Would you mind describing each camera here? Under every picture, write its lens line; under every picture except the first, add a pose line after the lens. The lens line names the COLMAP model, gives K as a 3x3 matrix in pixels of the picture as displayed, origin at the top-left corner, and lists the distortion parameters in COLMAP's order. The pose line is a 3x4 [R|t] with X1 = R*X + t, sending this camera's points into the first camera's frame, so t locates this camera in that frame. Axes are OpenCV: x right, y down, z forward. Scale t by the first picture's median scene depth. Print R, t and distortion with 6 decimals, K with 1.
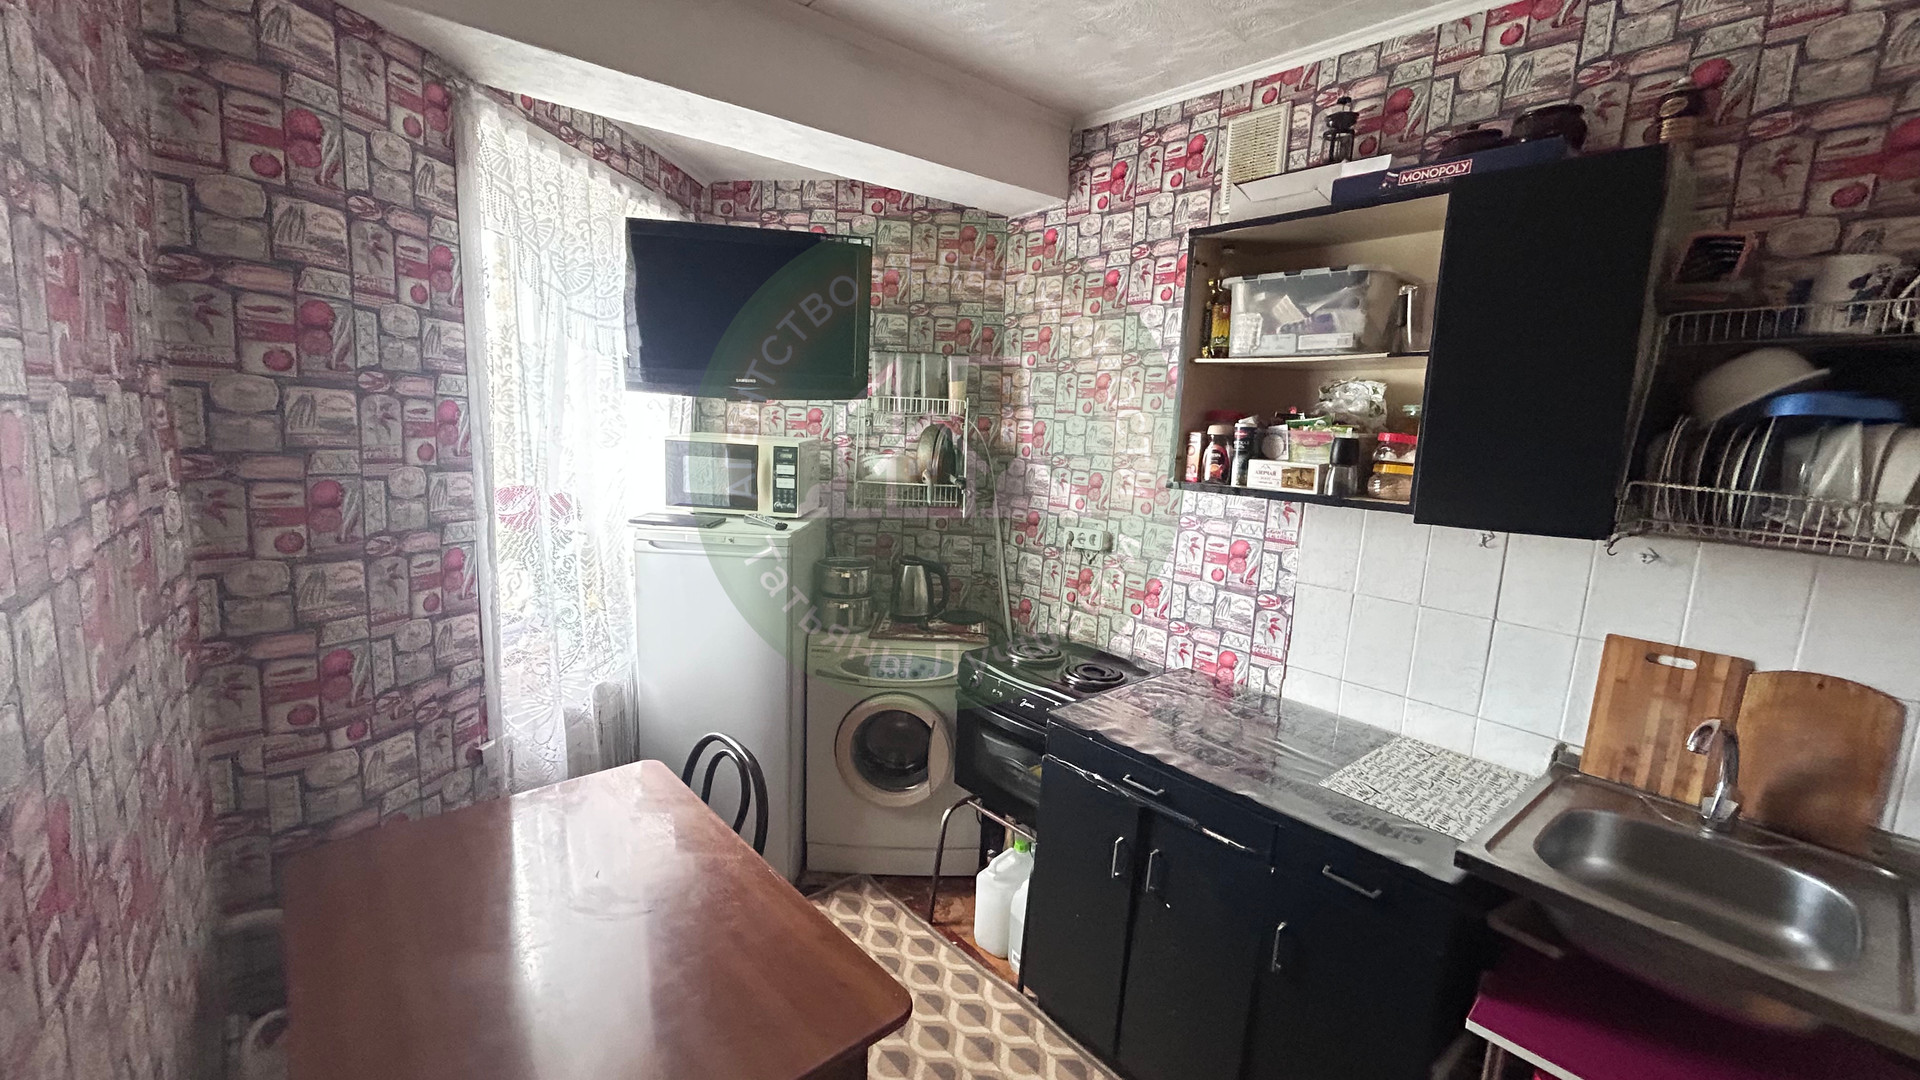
lens RADIAL K [[782.7, 0, 955.4], [0, 782.7, 541.2], [0, 0, 1]] dist [-0.001770, 0.001901]
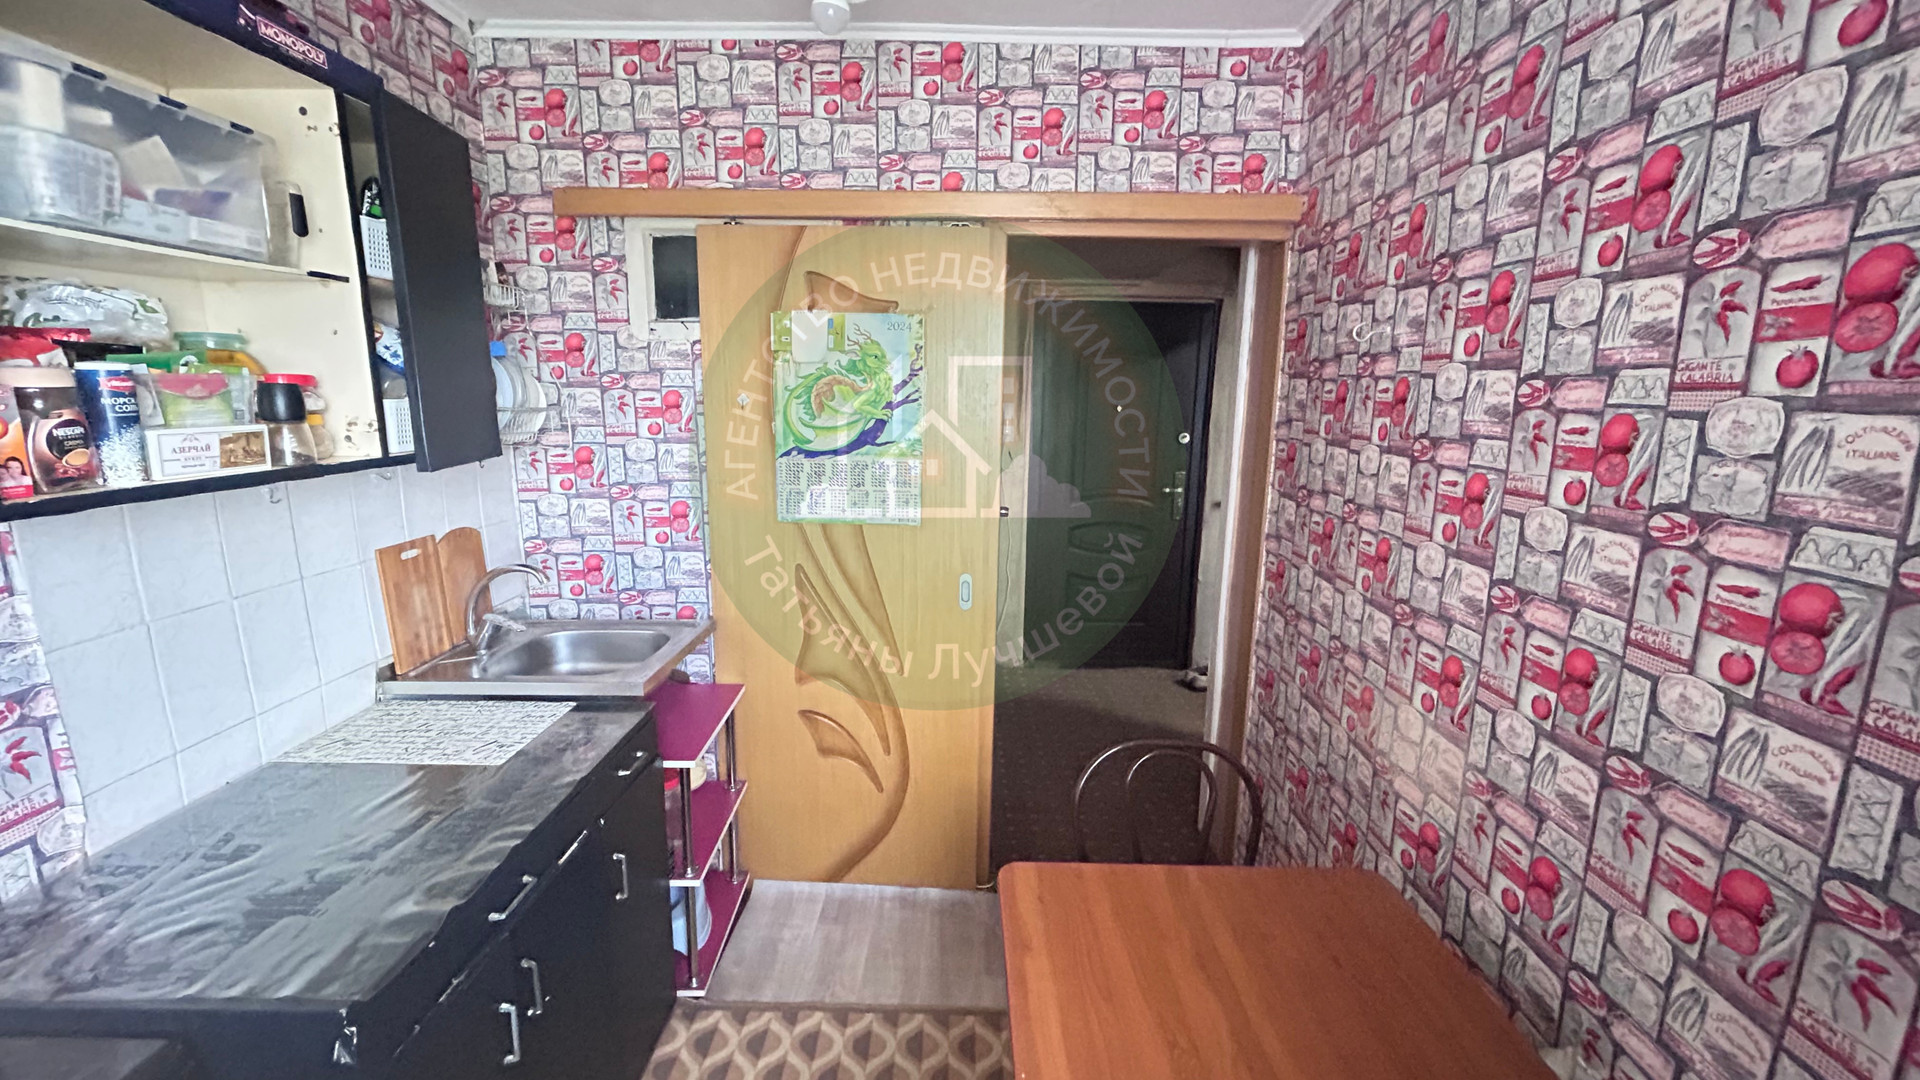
lens RADIAL K [[782.7, 0, 962.8], [0, 782.7, 542.8], [0, 0, 1]] dist [-0.001770, 0.001901]
pose [[-0.761462, -0.172846, 0.624740, -0.361212], [0.065558, 0.938316, 0.339507, -0.157389], [-0.644886, 0.299478, -0.703161, 0.911220]]
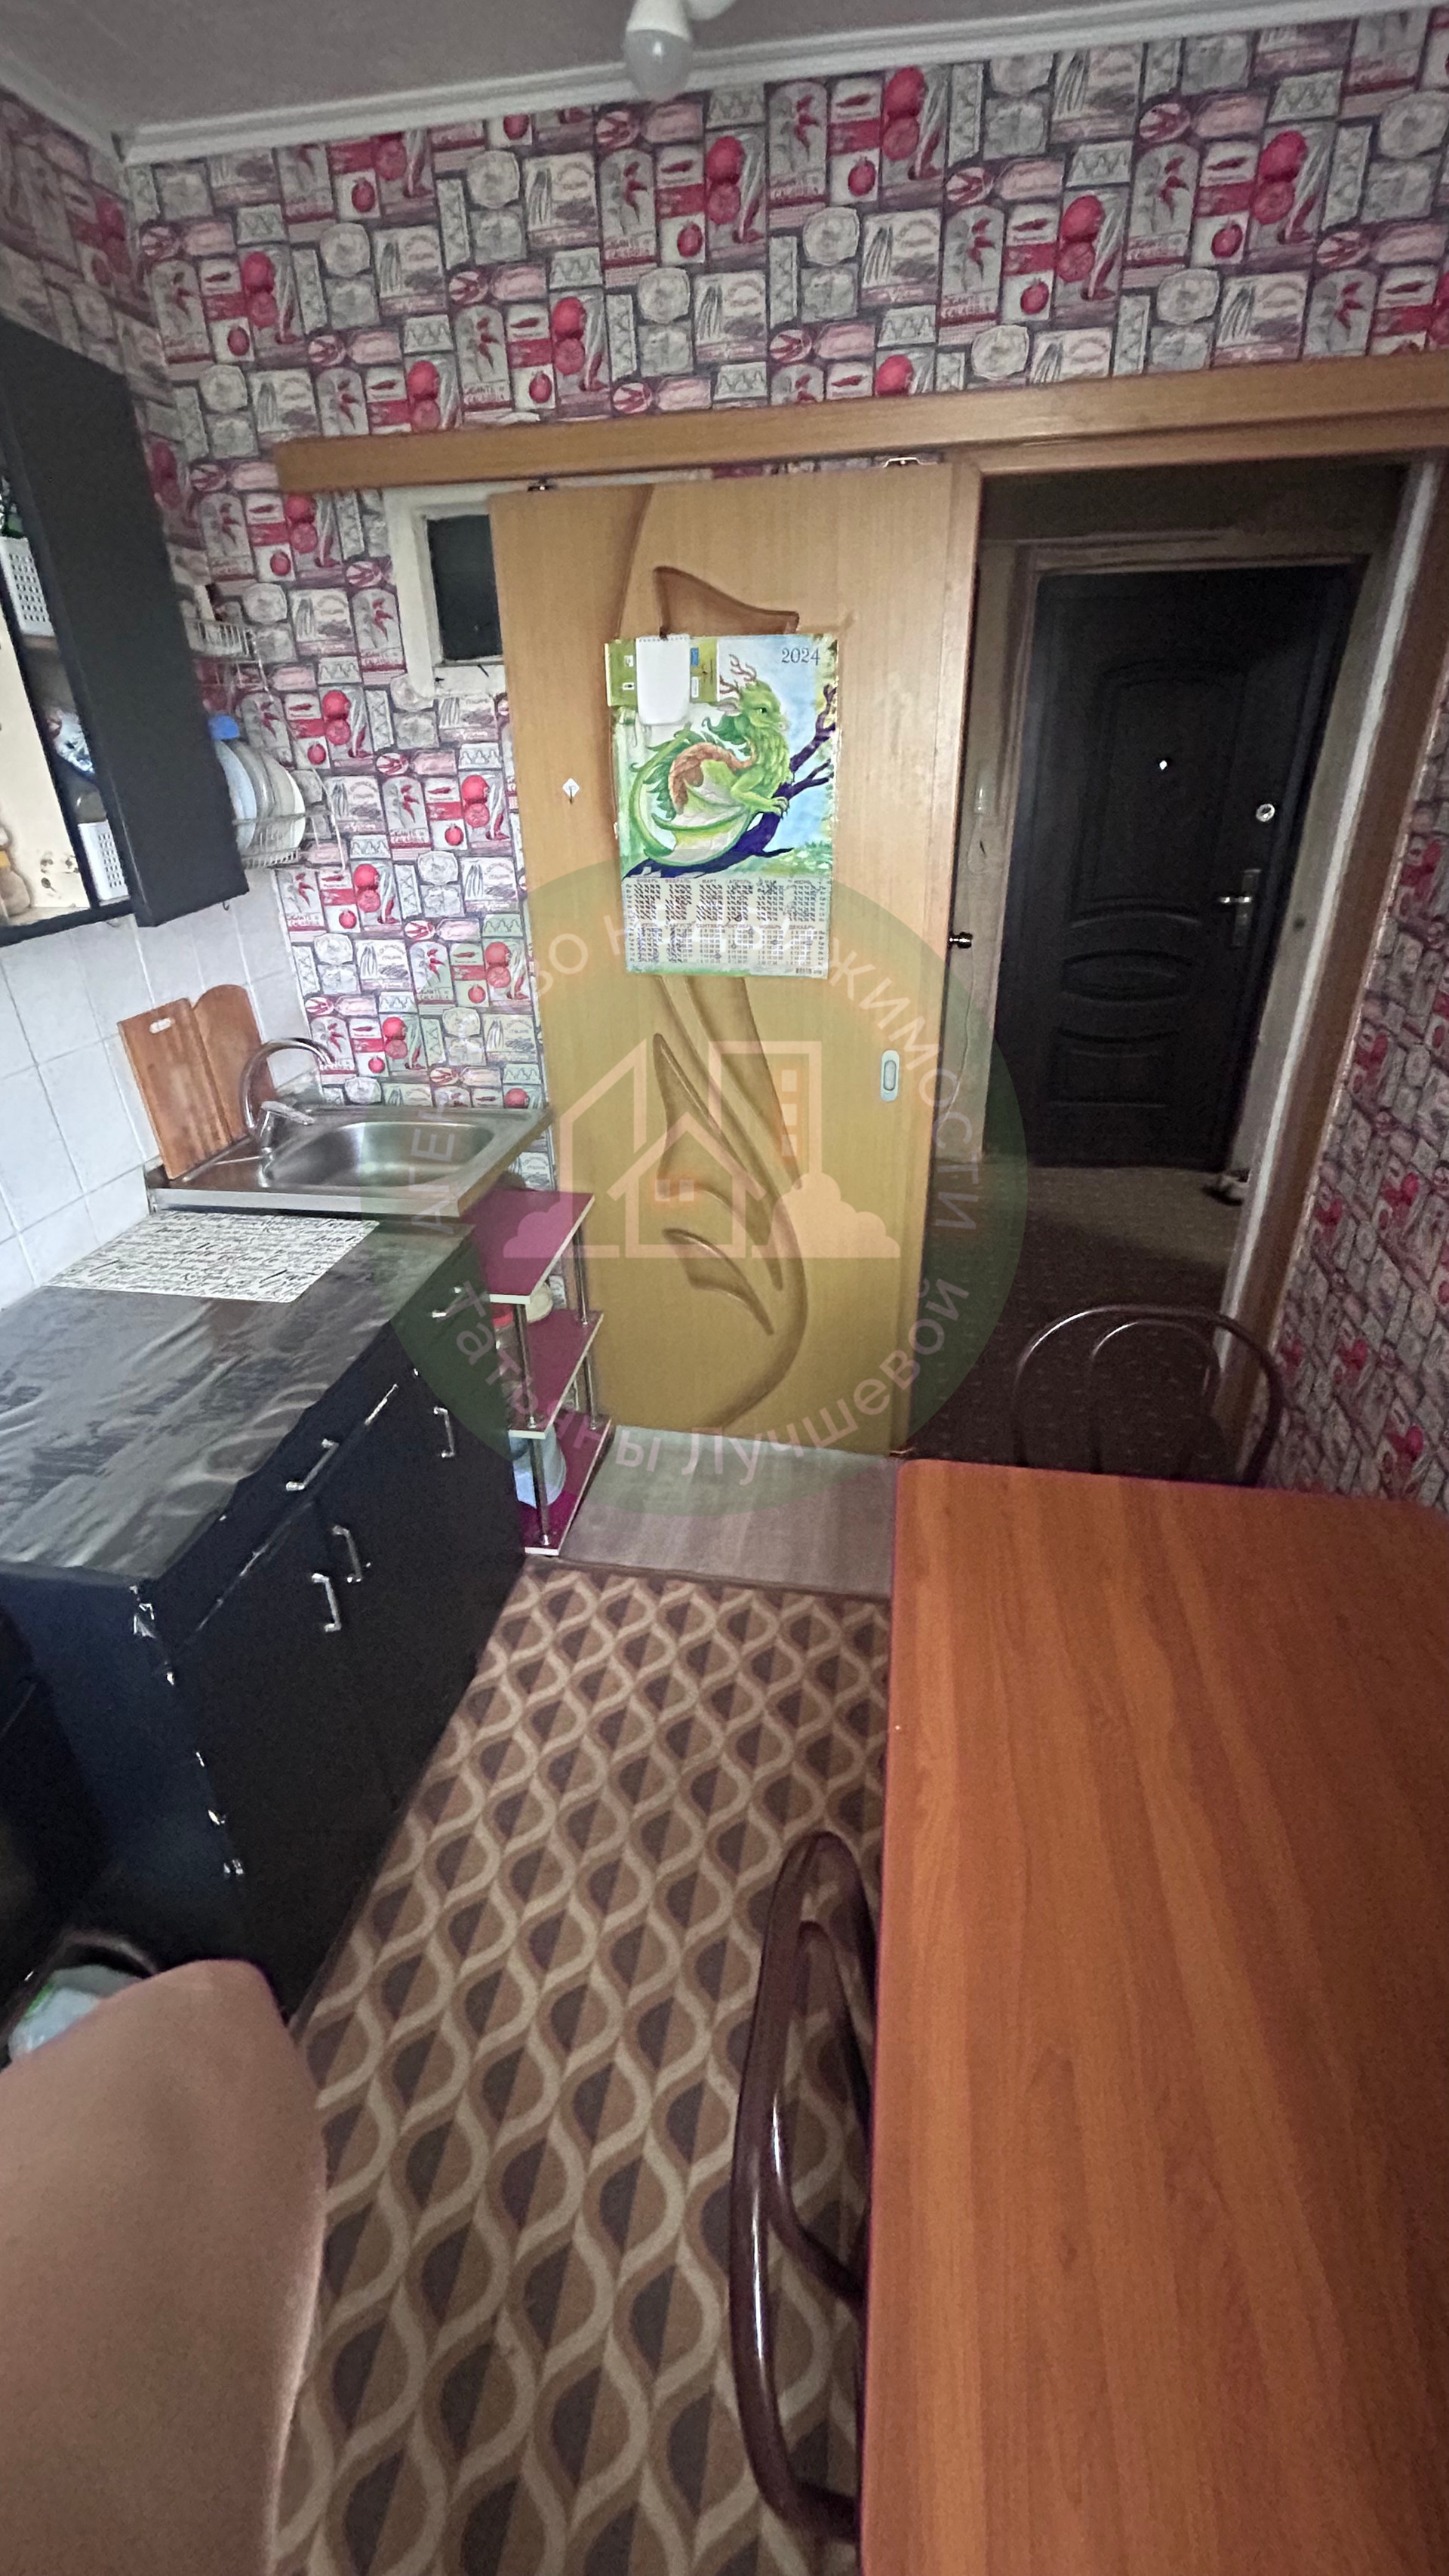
lens RADIAL K [[1050.1, 0, 729.7], [0, 1050.1, 1292.1], [0, 0, 1]] dist [-0.001770, 0.001901]
pose [[-0.645642, -0.384249, 0.659924, -0.356523], [0.123234, 0.800428, 0.586625, -0.175825], [-0.753631, 0.460075, -0.469437, 0.866549]]
